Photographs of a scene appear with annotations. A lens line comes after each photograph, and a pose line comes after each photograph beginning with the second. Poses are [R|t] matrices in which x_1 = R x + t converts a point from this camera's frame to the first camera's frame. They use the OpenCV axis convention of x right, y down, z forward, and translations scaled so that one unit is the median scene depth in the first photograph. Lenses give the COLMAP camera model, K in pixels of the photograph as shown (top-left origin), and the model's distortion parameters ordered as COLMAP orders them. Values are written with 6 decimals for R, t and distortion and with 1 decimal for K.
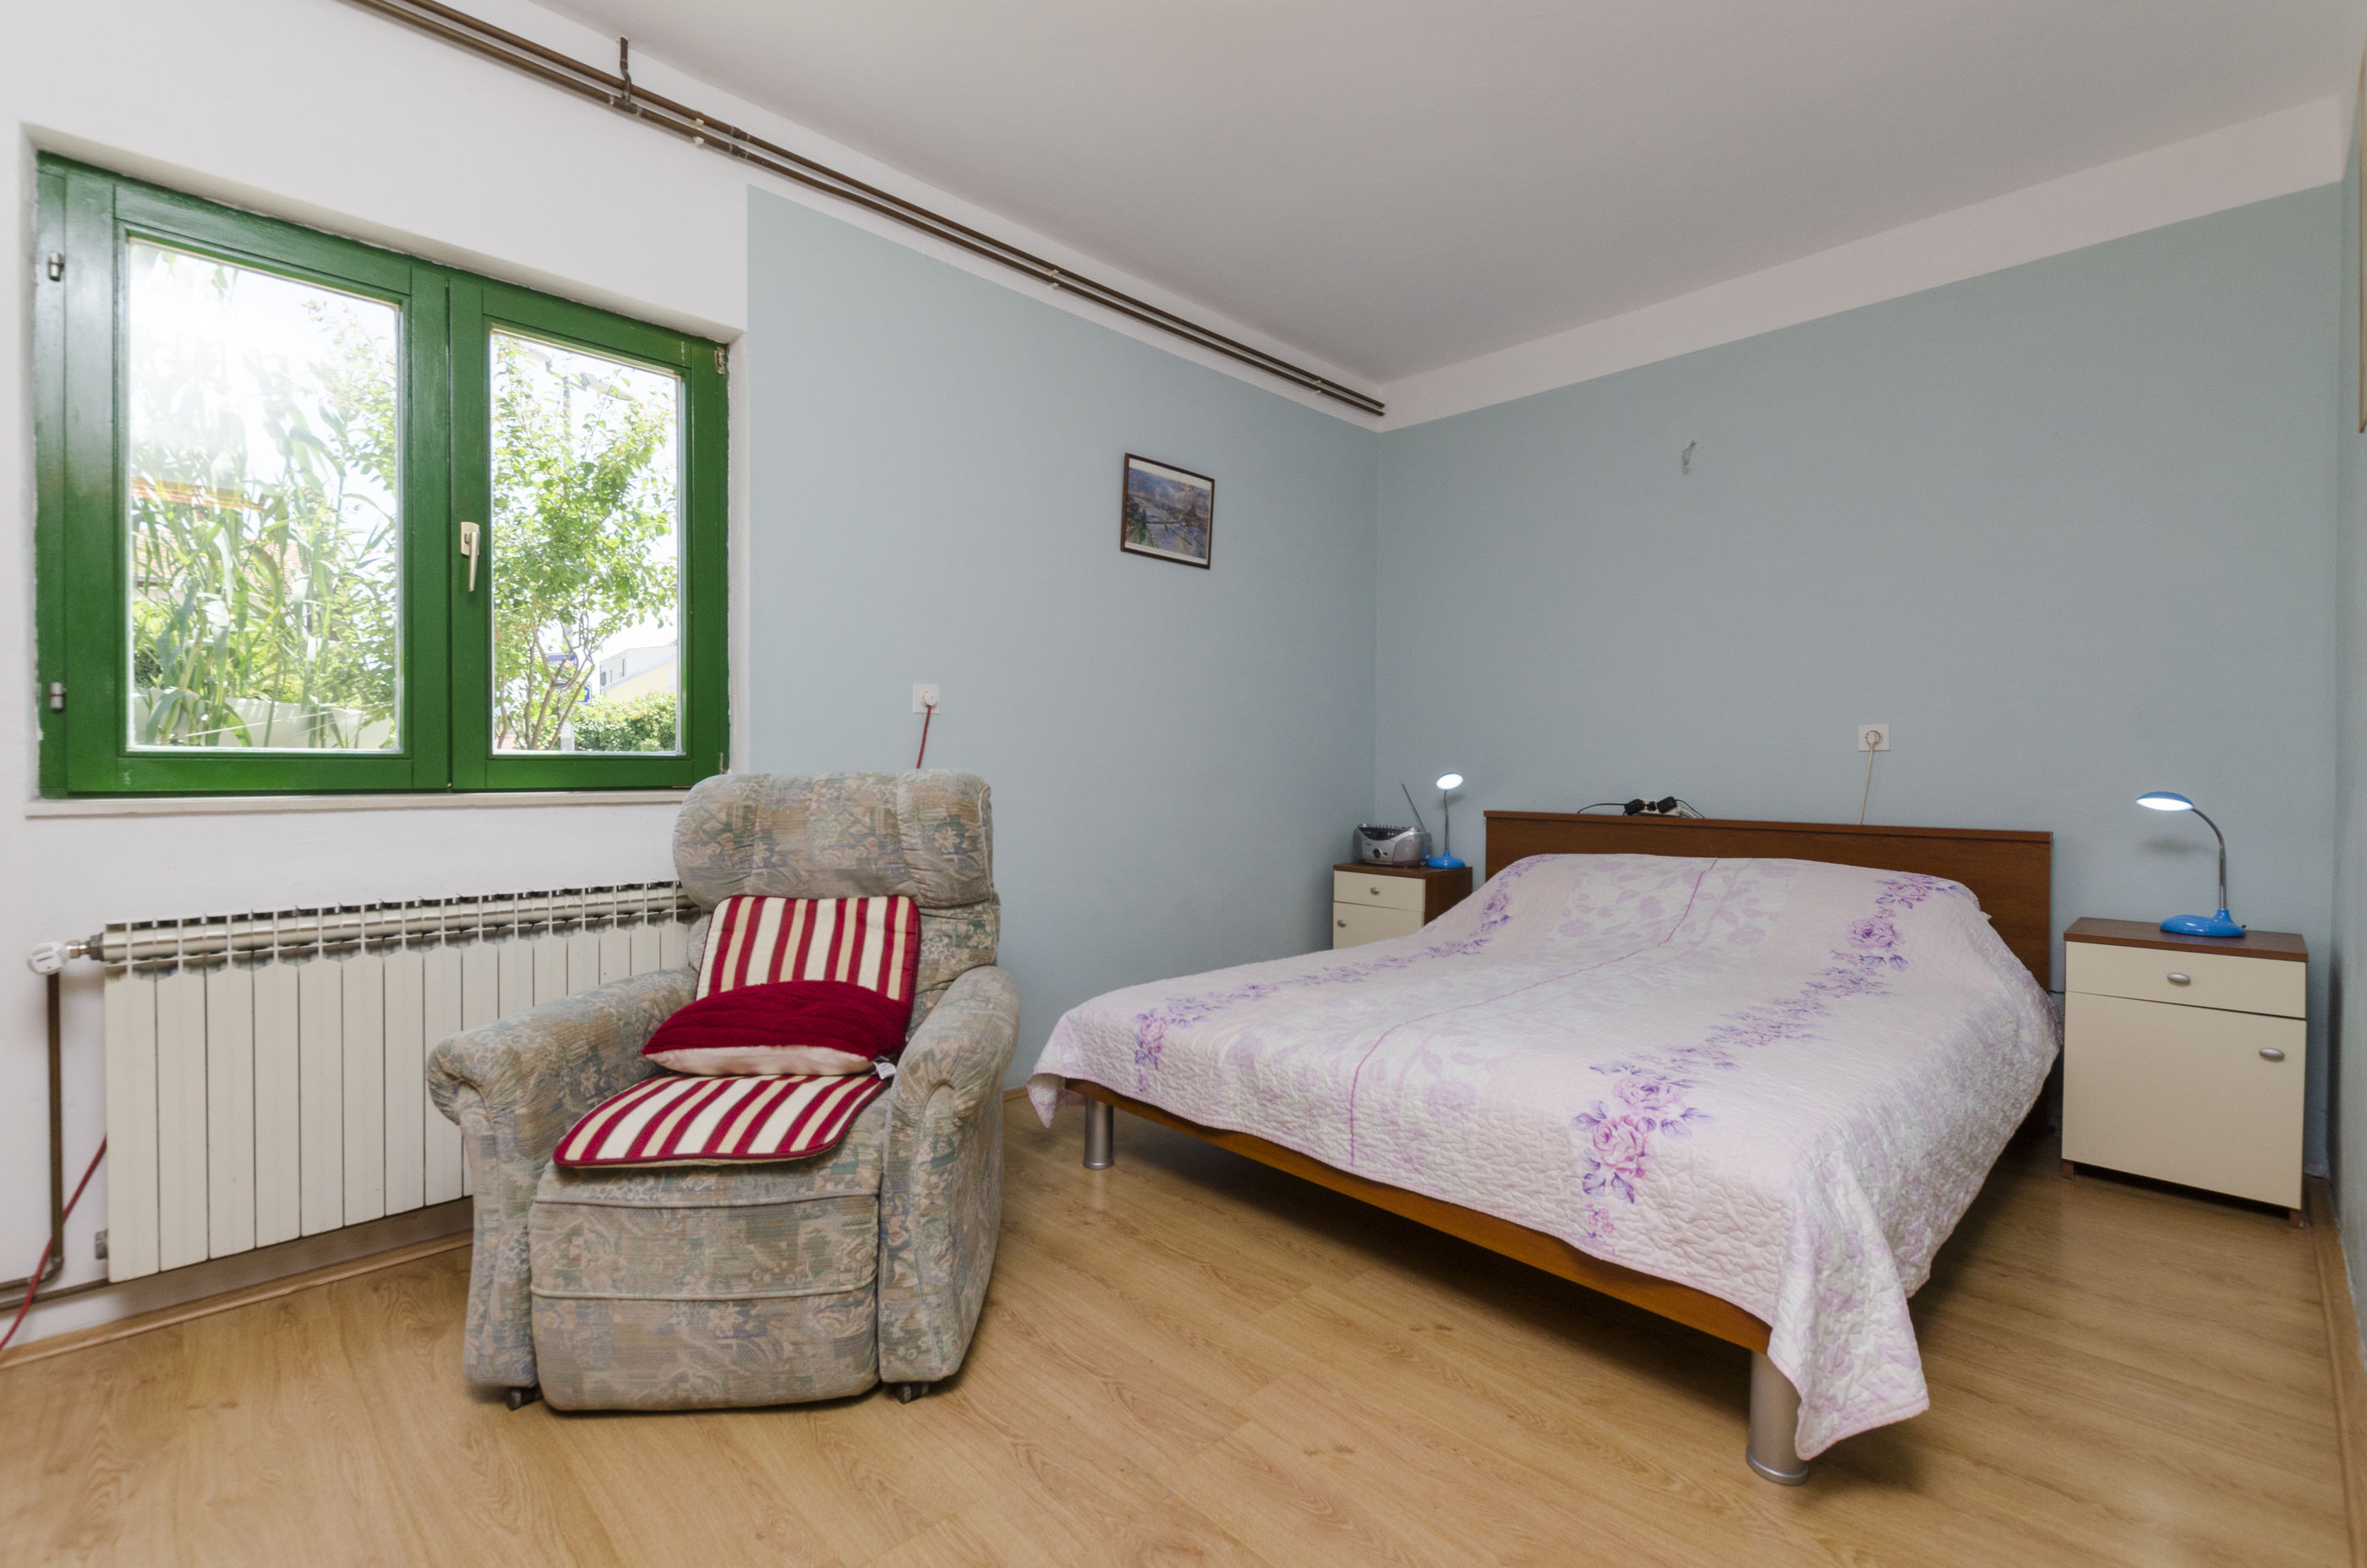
lens RADIAL K [[1018.6, 0, 1196.9], [0, 1018.6, 771.3], [0, 0, 1]] dist [0.004461, -0.001853]
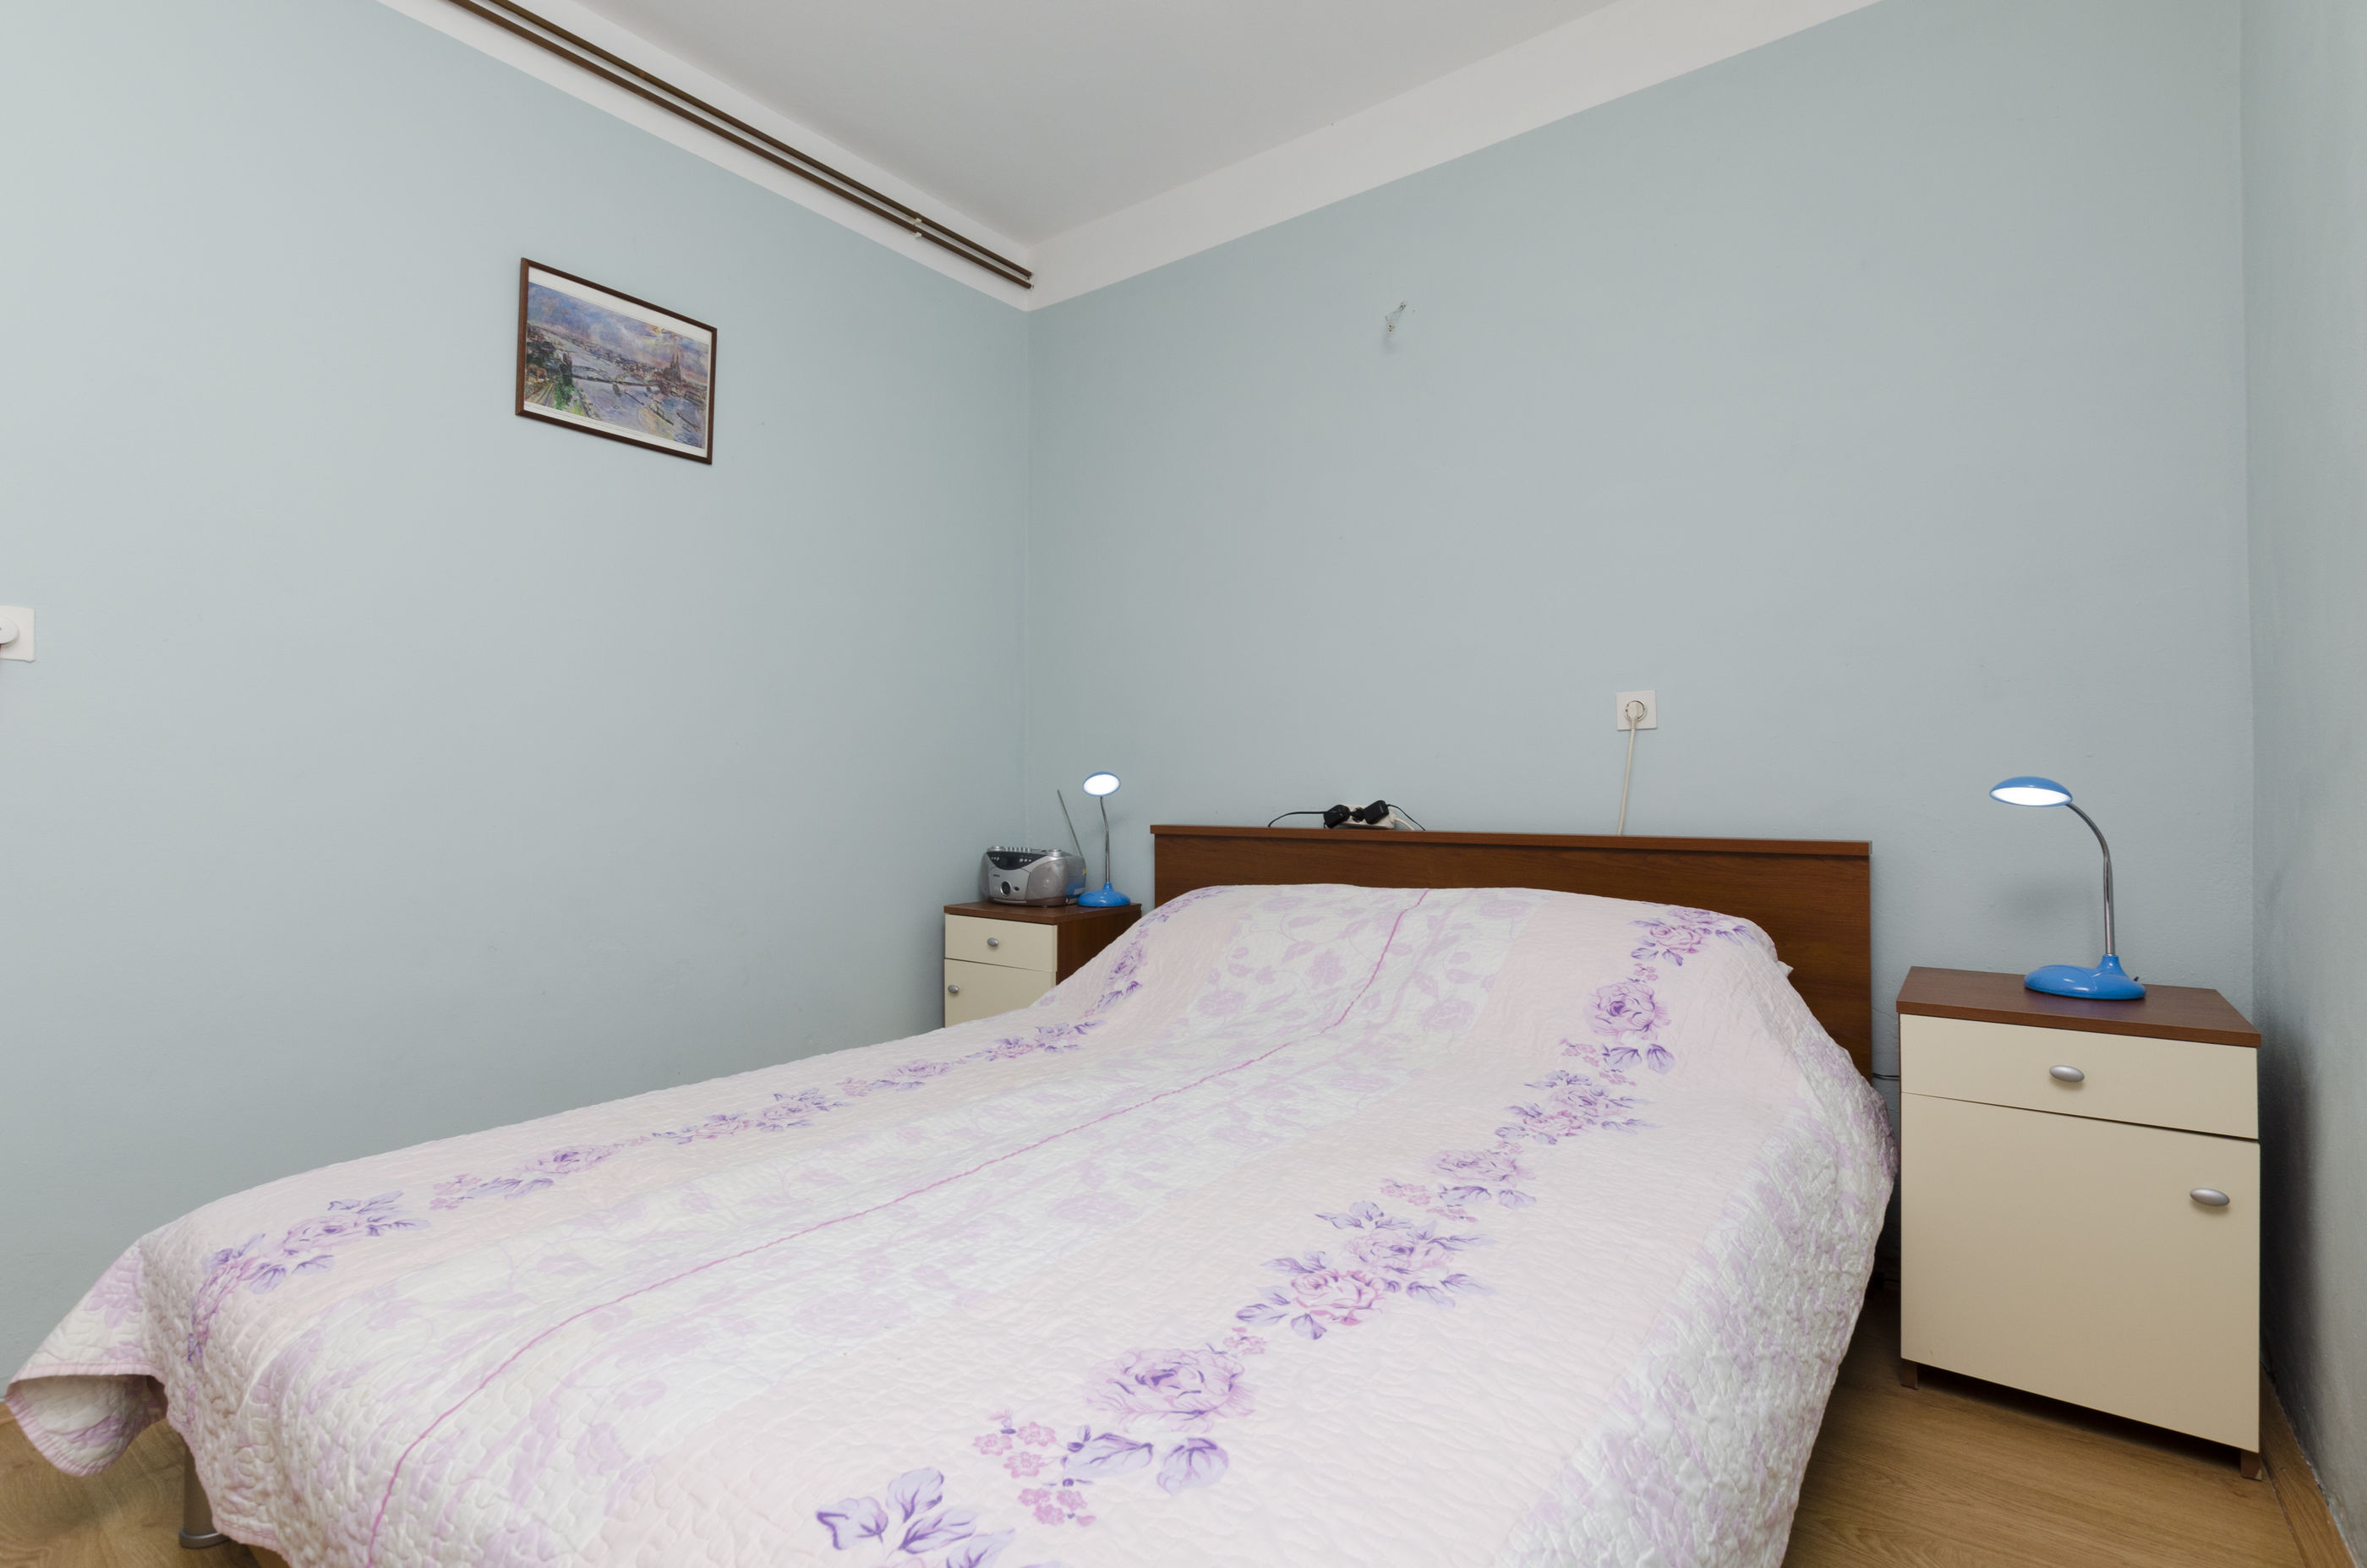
lens RADIAL K [[1070.4, 0, 1195.6], [0, 1070.4, 770.0], [0, 0, 1]] dist [0.000586, -0.001463]
pose [[0.987927, -0.008718, 0.154672, 0.274154], [0.011511, 0.999786, -0.017170, 0.018238], [-0.154490, 0.018743, 0.987817, 0.352164]]
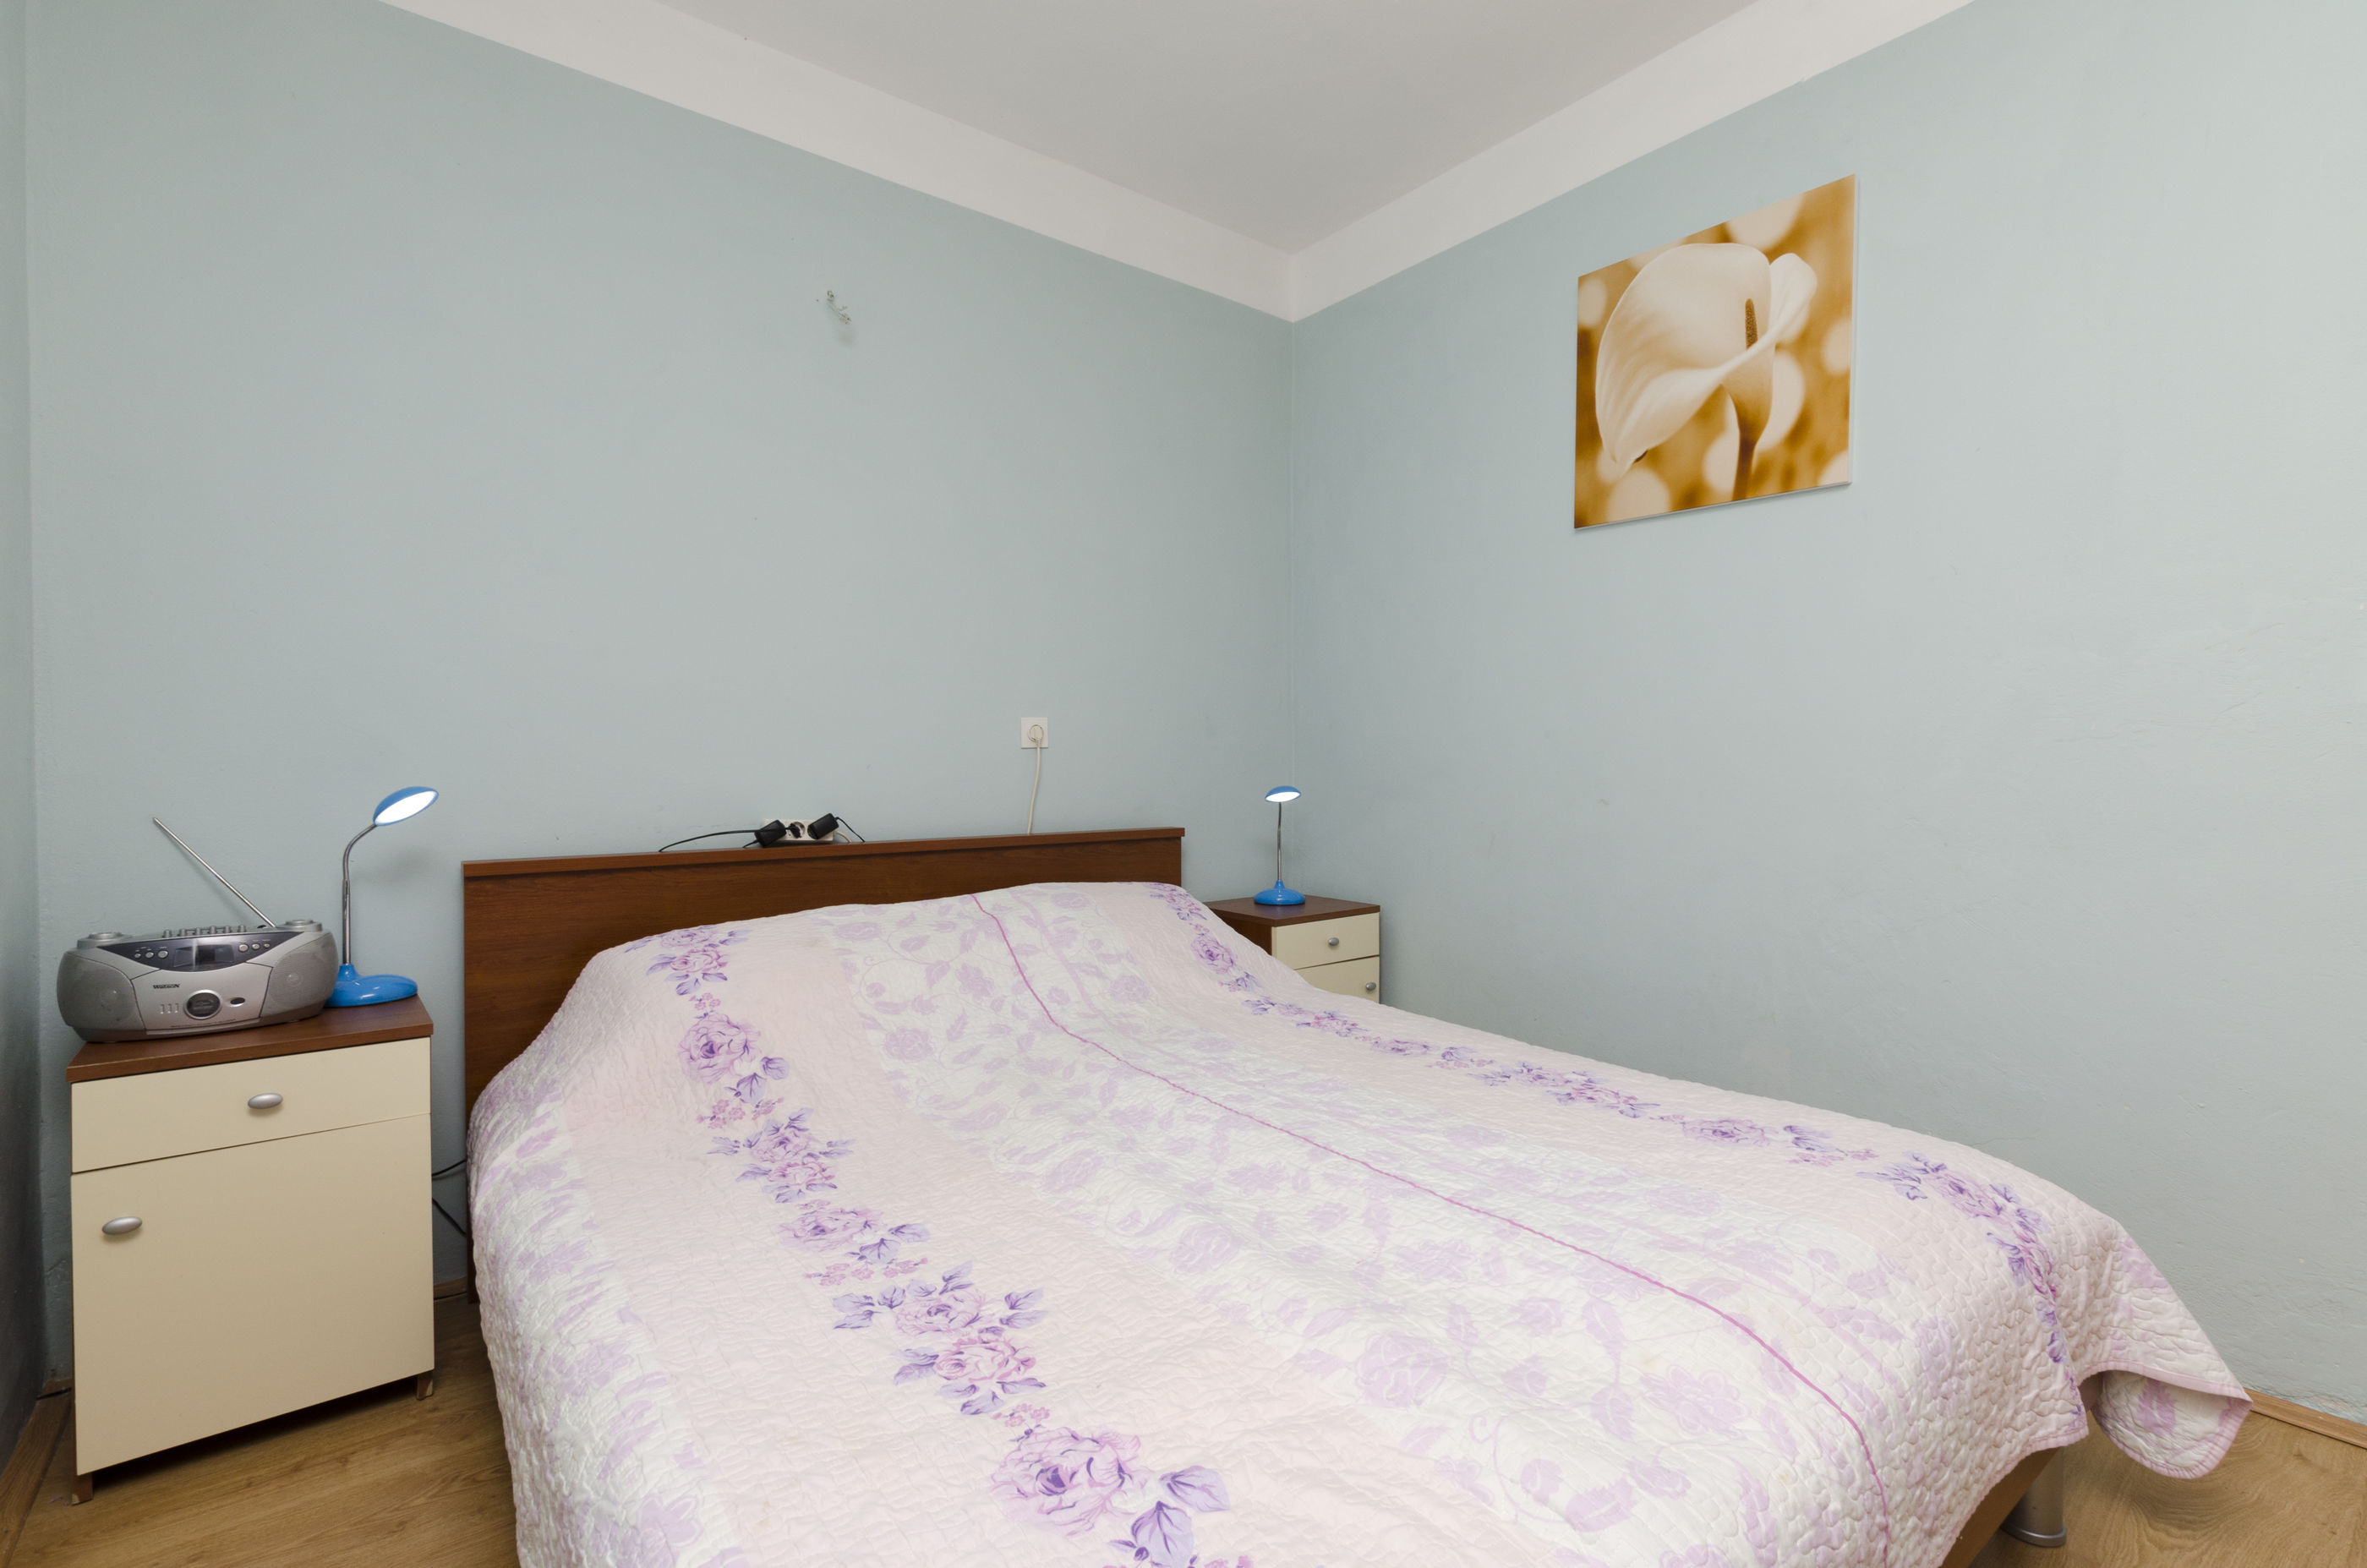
lens RADIAL K [[1070.4, 0, 1173.3], [0, 1070.4, 769.8], [0, 0, 1]] dist [0.000586, -0.001463]
pose [[0.115683, -0.012693, 0.993205, -0.251192], [0.008182, 0.999897, 0.011826, -0.012737], [-0.993253, 0.006759, 0.115775, 0.850722]]
